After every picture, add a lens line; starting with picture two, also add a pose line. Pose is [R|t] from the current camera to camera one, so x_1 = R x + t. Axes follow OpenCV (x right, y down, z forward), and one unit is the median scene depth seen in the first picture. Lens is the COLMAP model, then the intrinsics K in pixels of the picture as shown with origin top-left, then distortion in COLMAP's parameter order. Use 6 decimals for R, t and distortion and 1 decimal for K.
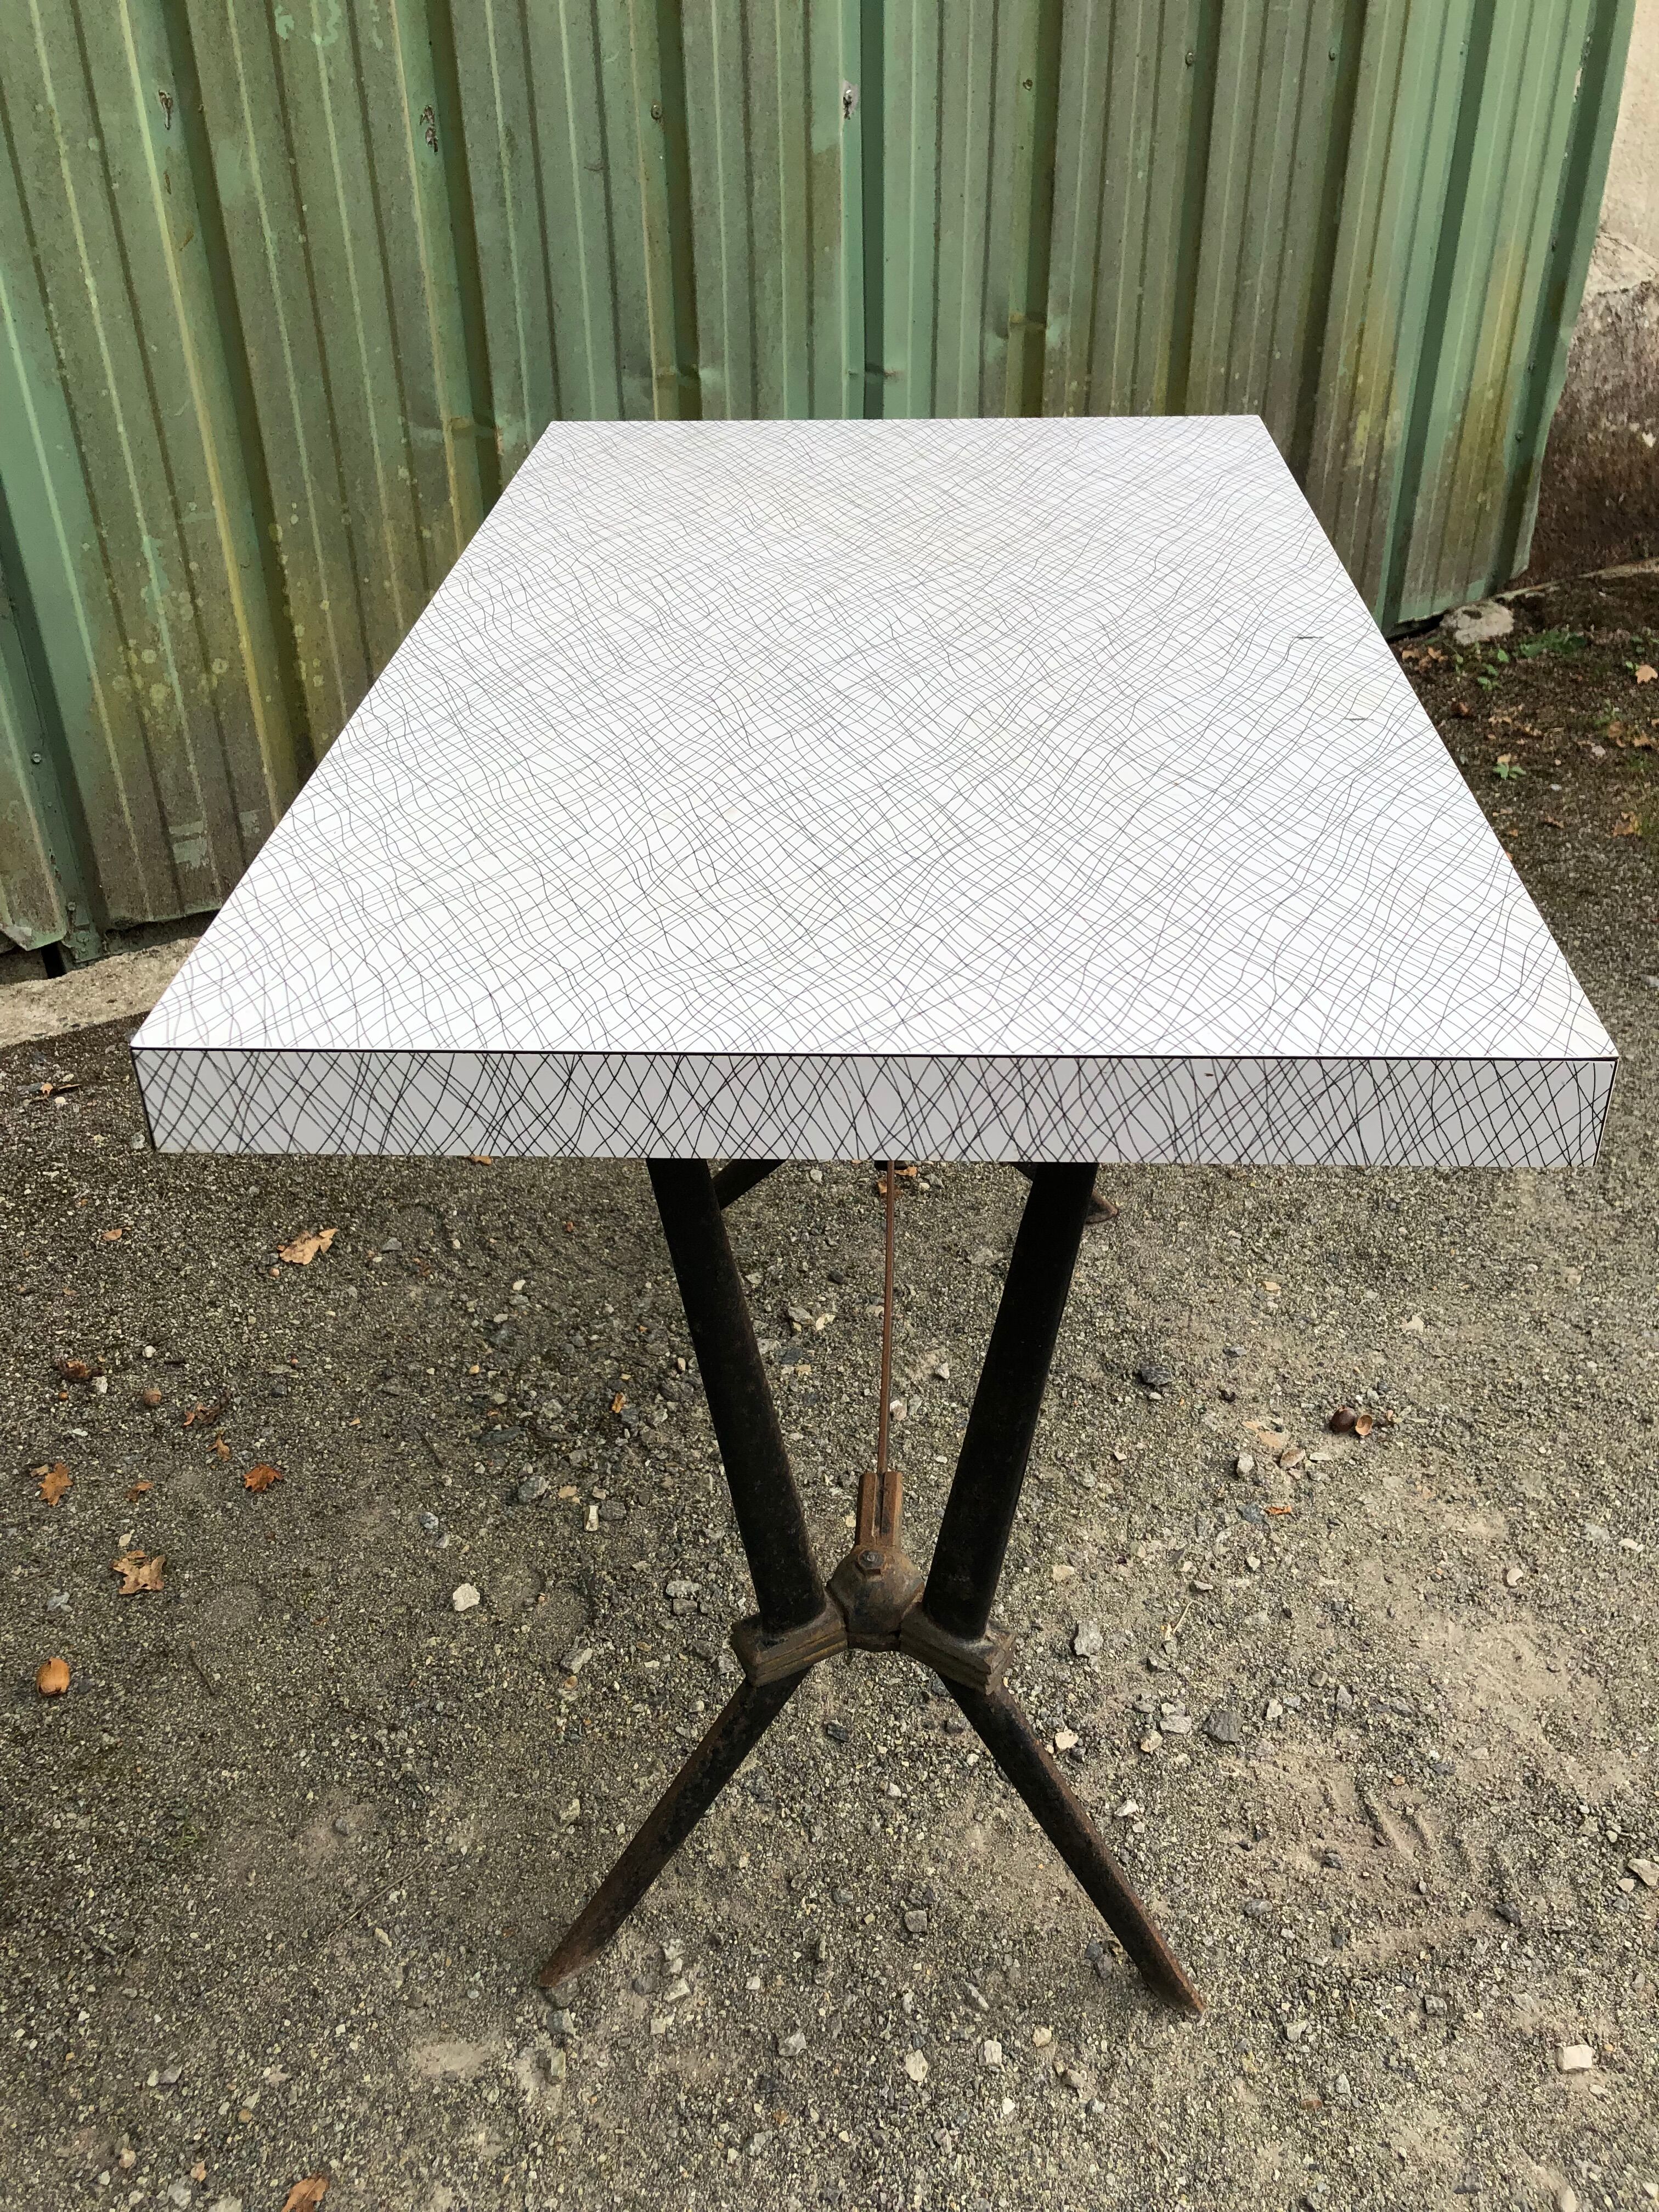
lens RADIAL K [[1834.5, 0, 850.3], [0, 1834.5, 1102.0], [0, 0, 1]] dist [0.023766, -0.015021]
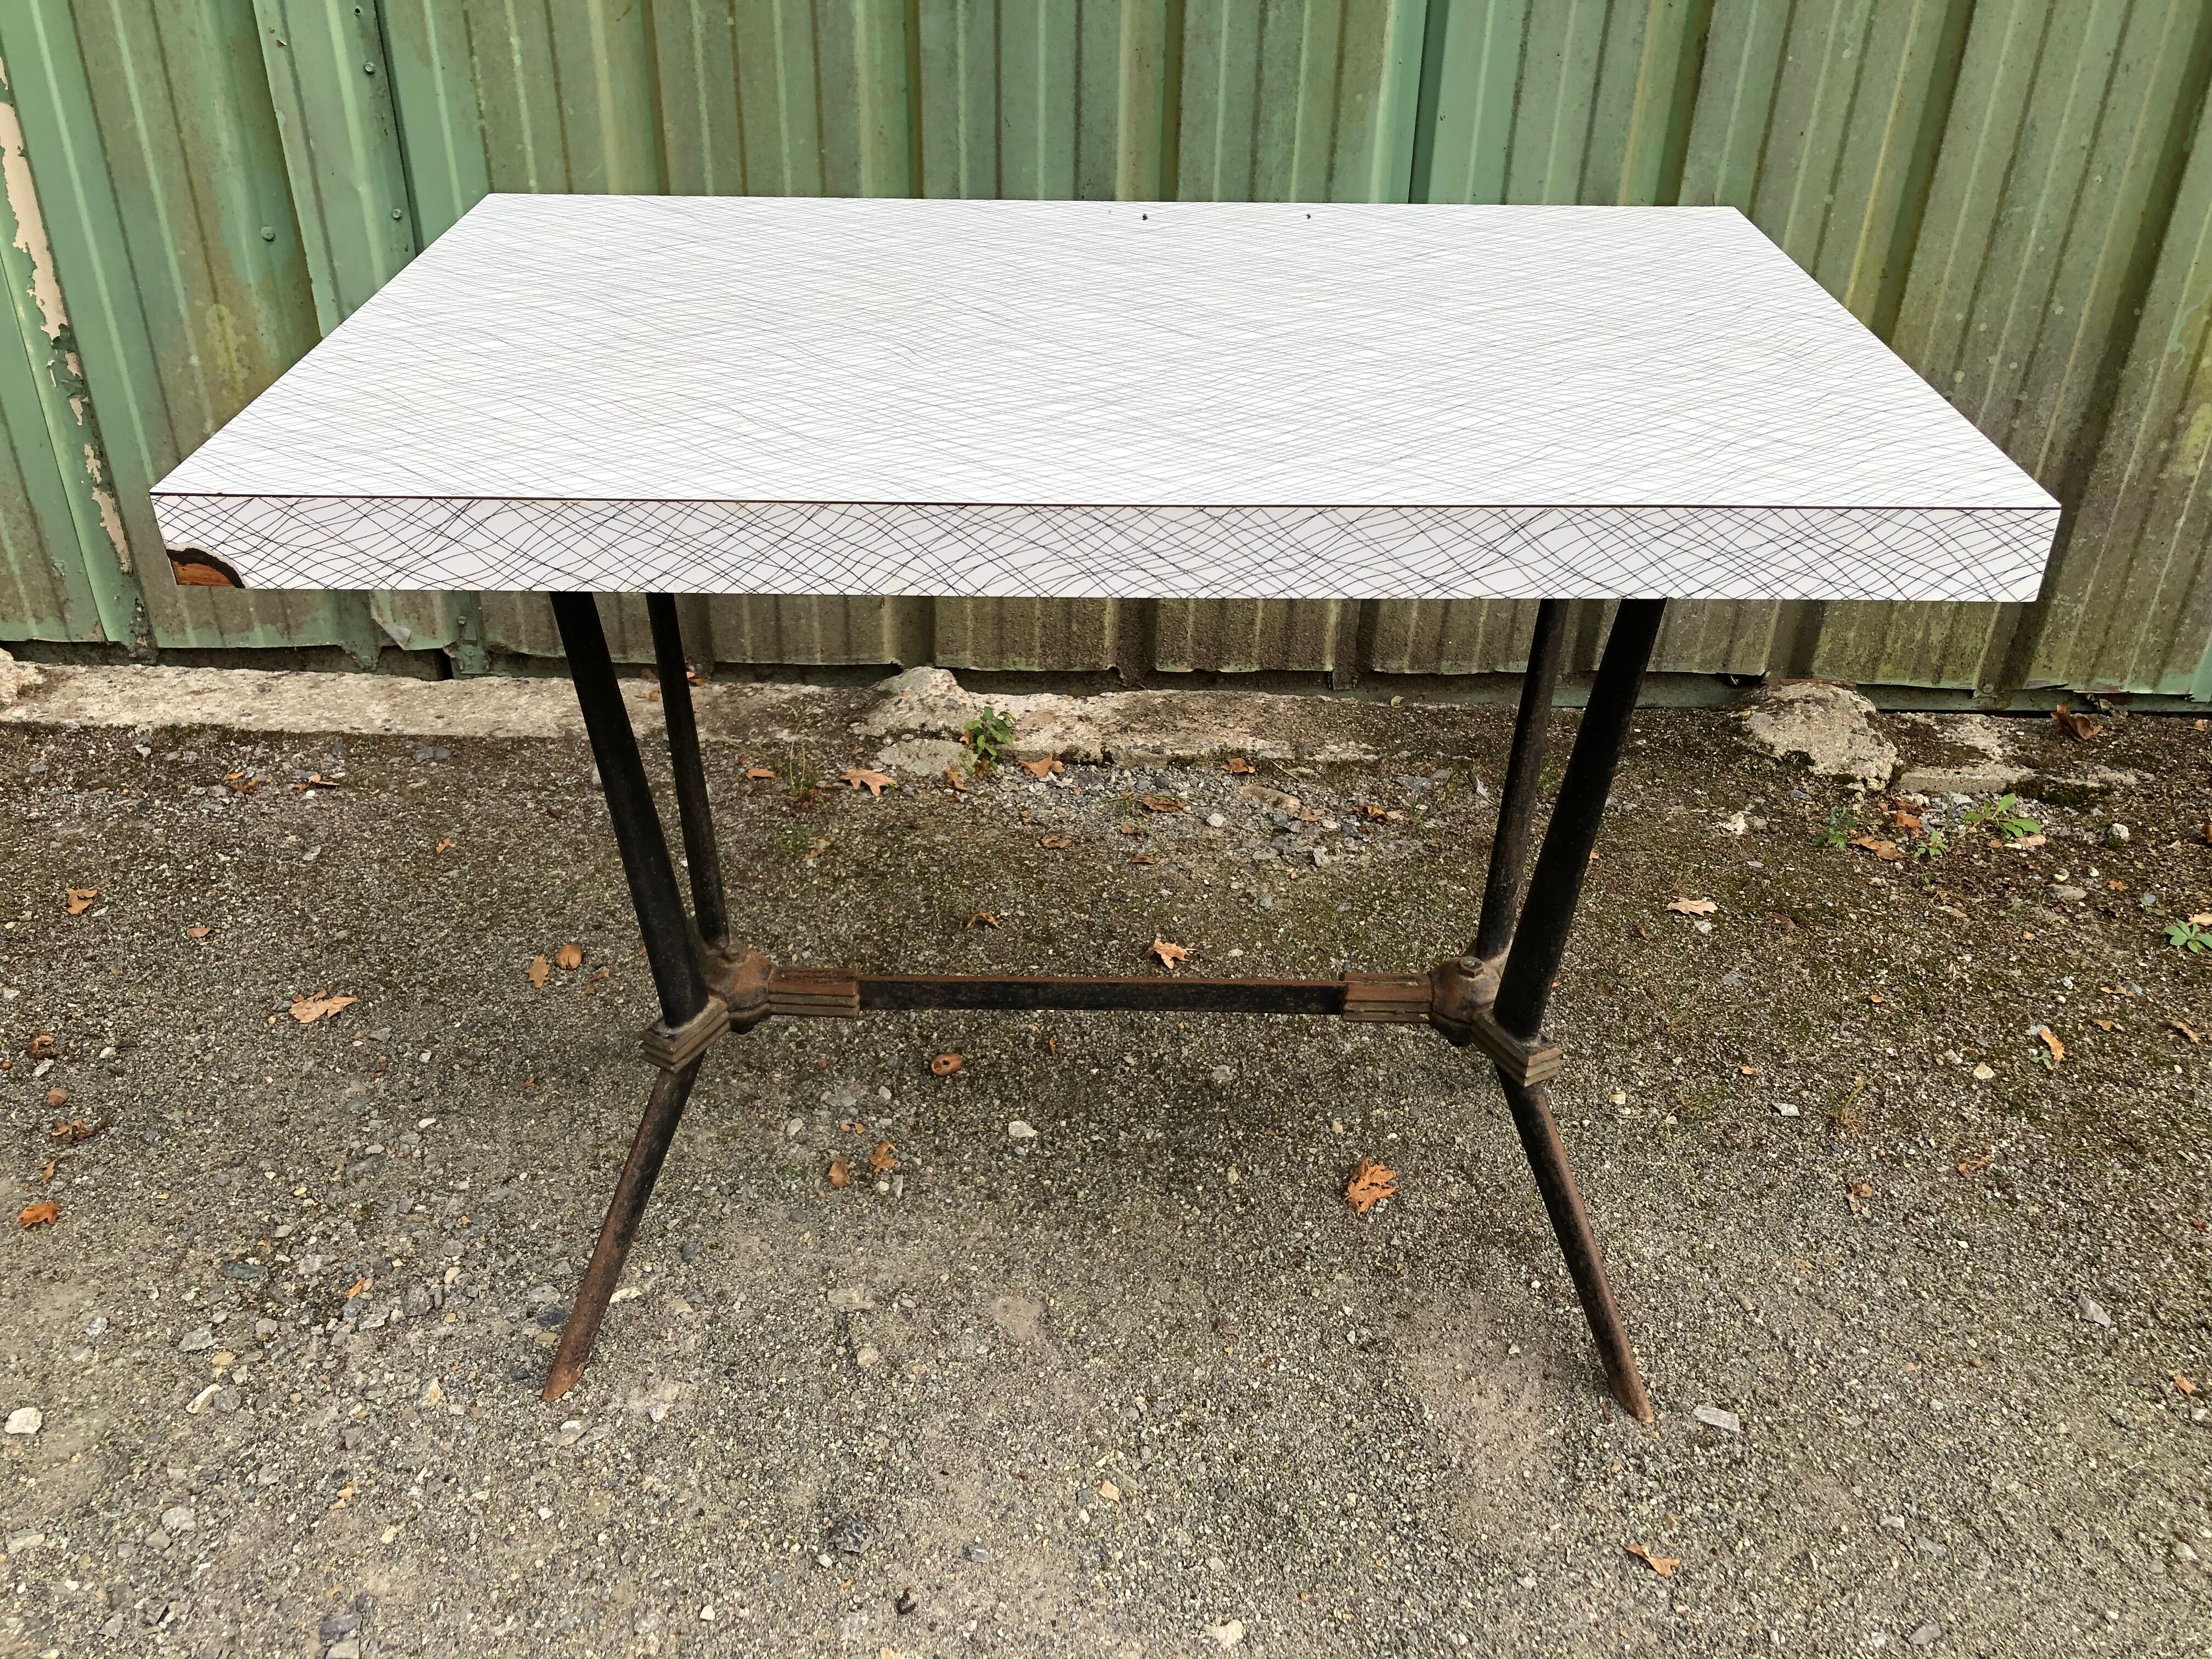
lens RADIAL K [[1834.5, 0, 1104.4], [0, 1834.5, 819.6], [0, 0, 1]] dist [0.023766, -0.015021]
pose [[0.846307, 0.289371, -0.447246, 0.396349], [-0.309943, 0.950332, 0.028378, -0.146656], [0.433244, 0.114604, 0.893960, 0.249099]]
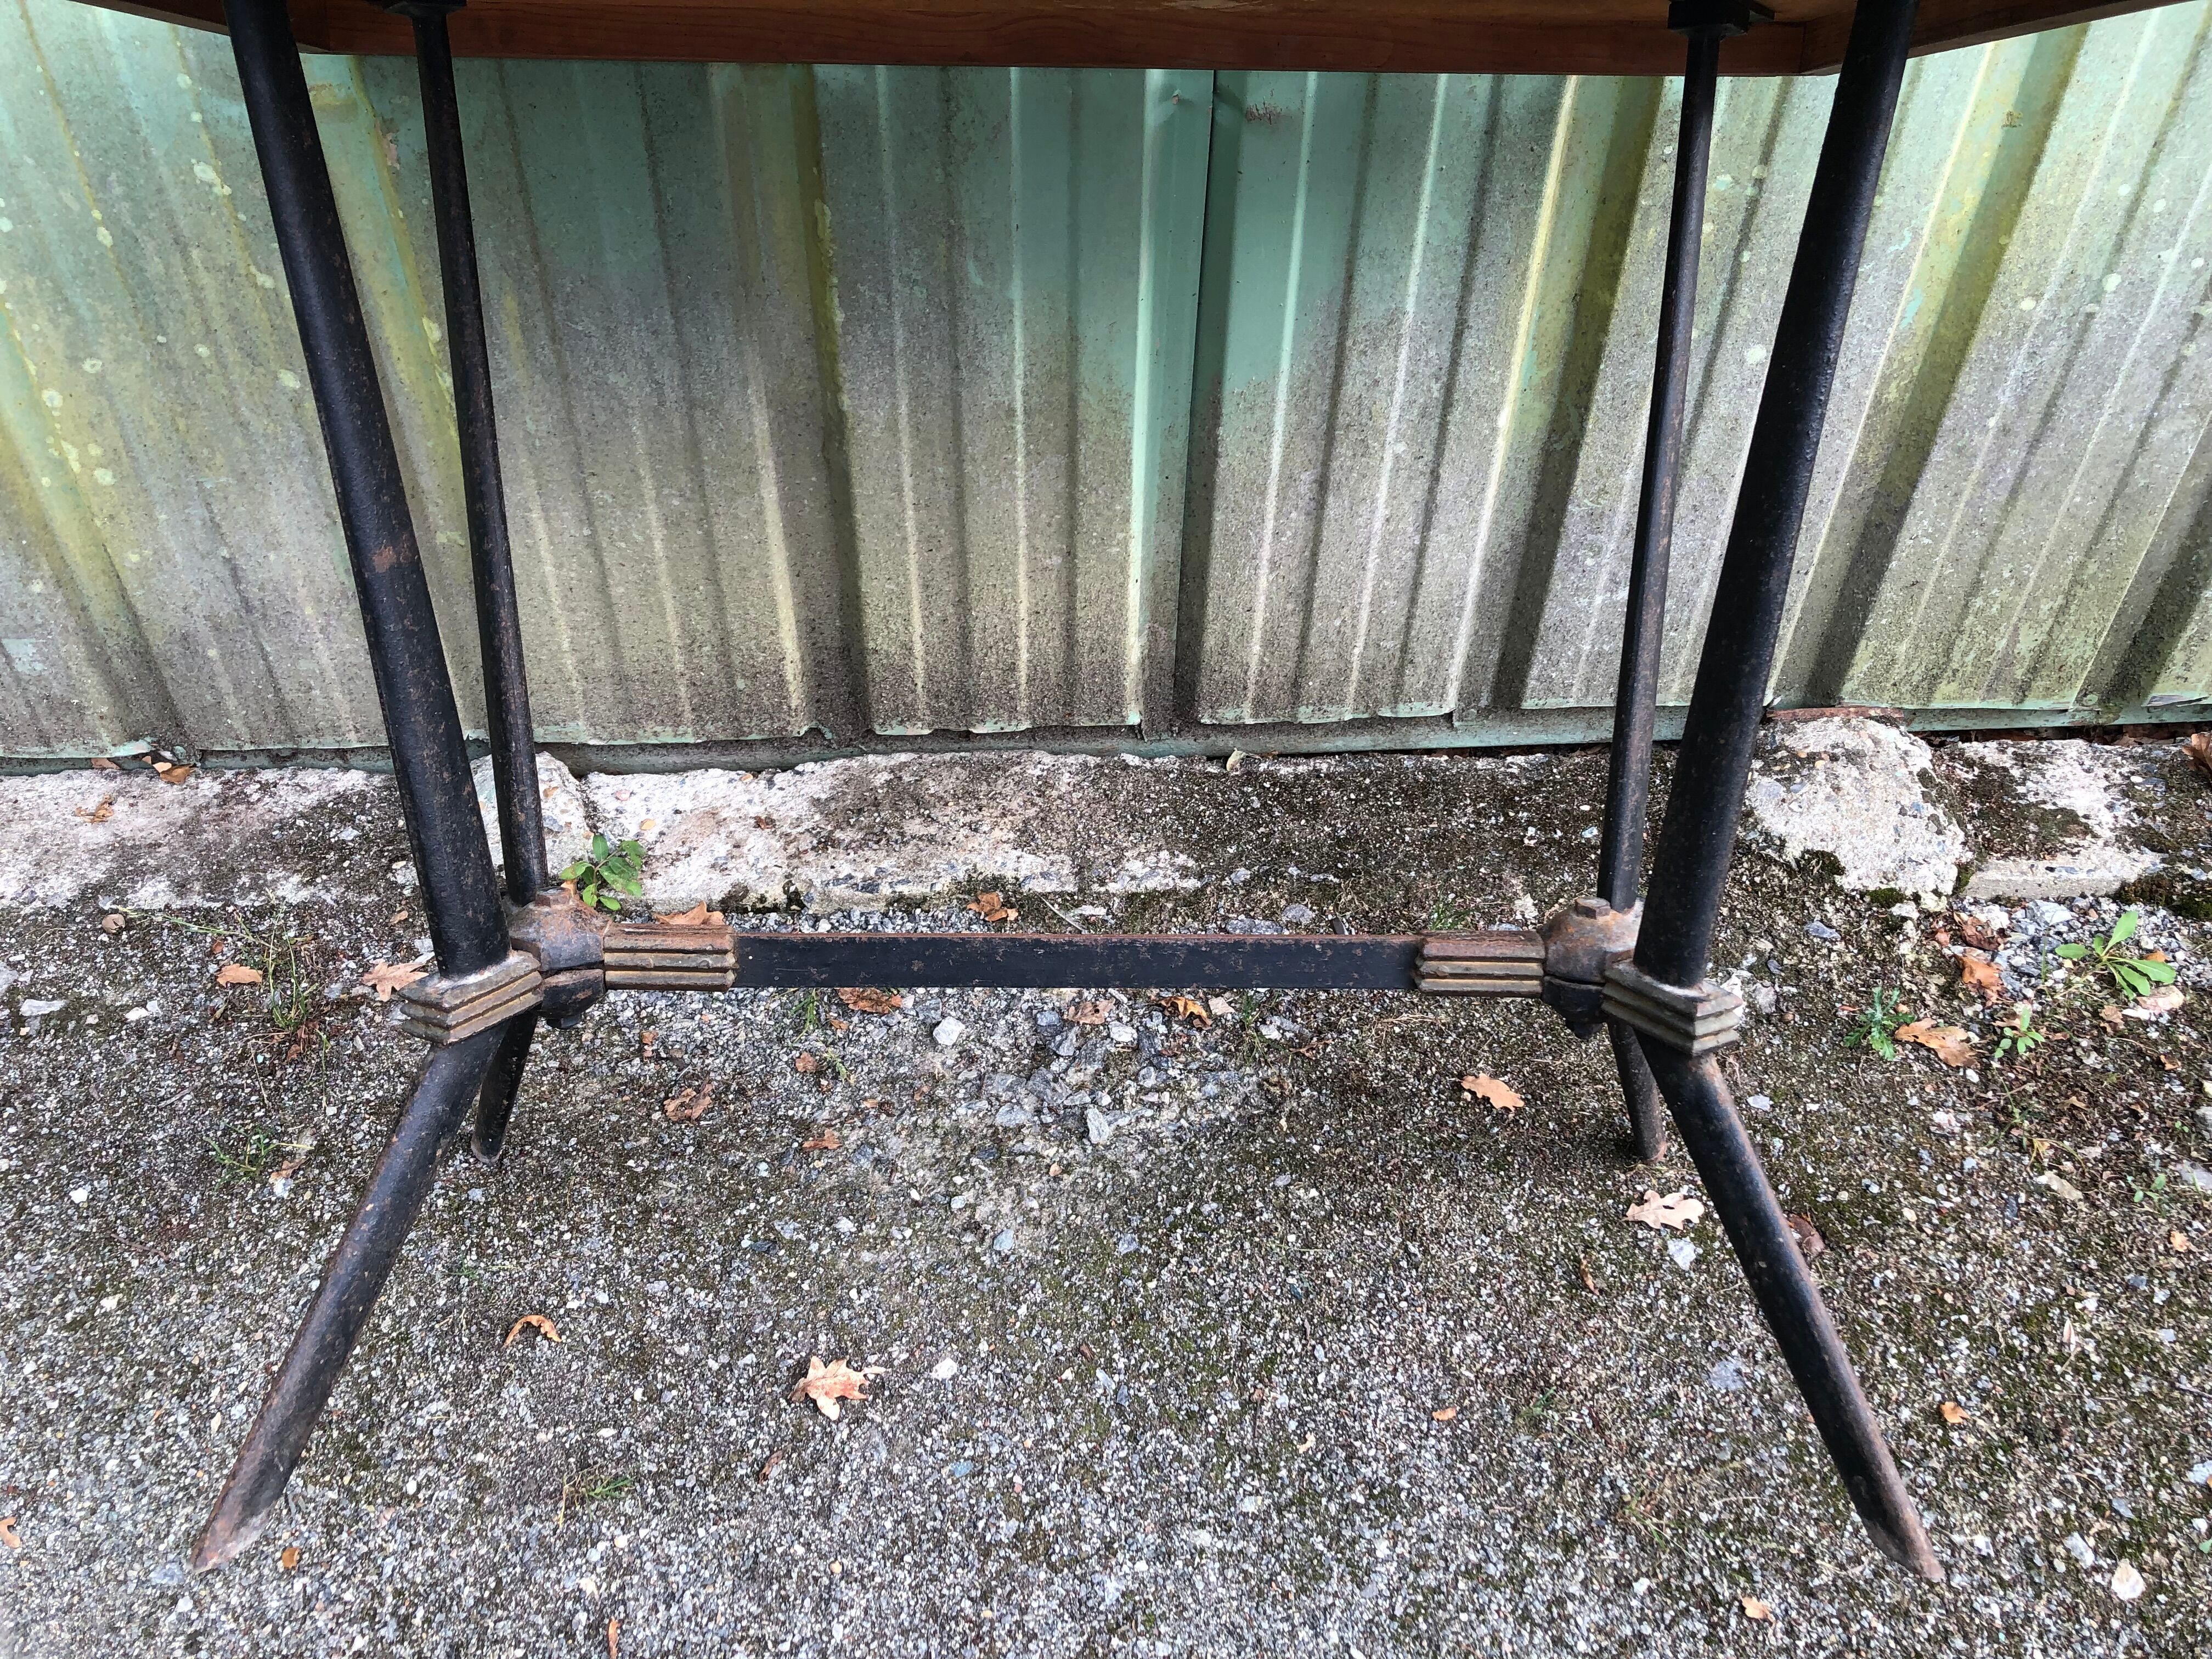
lens RADIAL K [[1834.5, 0, 1107.1], [0, 1834.5, 809.8], [0, 0, 1]] dist [0.023766, -0.015021]
pose [[0.870904, 0.344814, -0.350184, 0.255070], [-0.282137, 0.934225, 0.218227, -0.366203], [0.402398, -0.091255, 0.910905, 0.597953]]
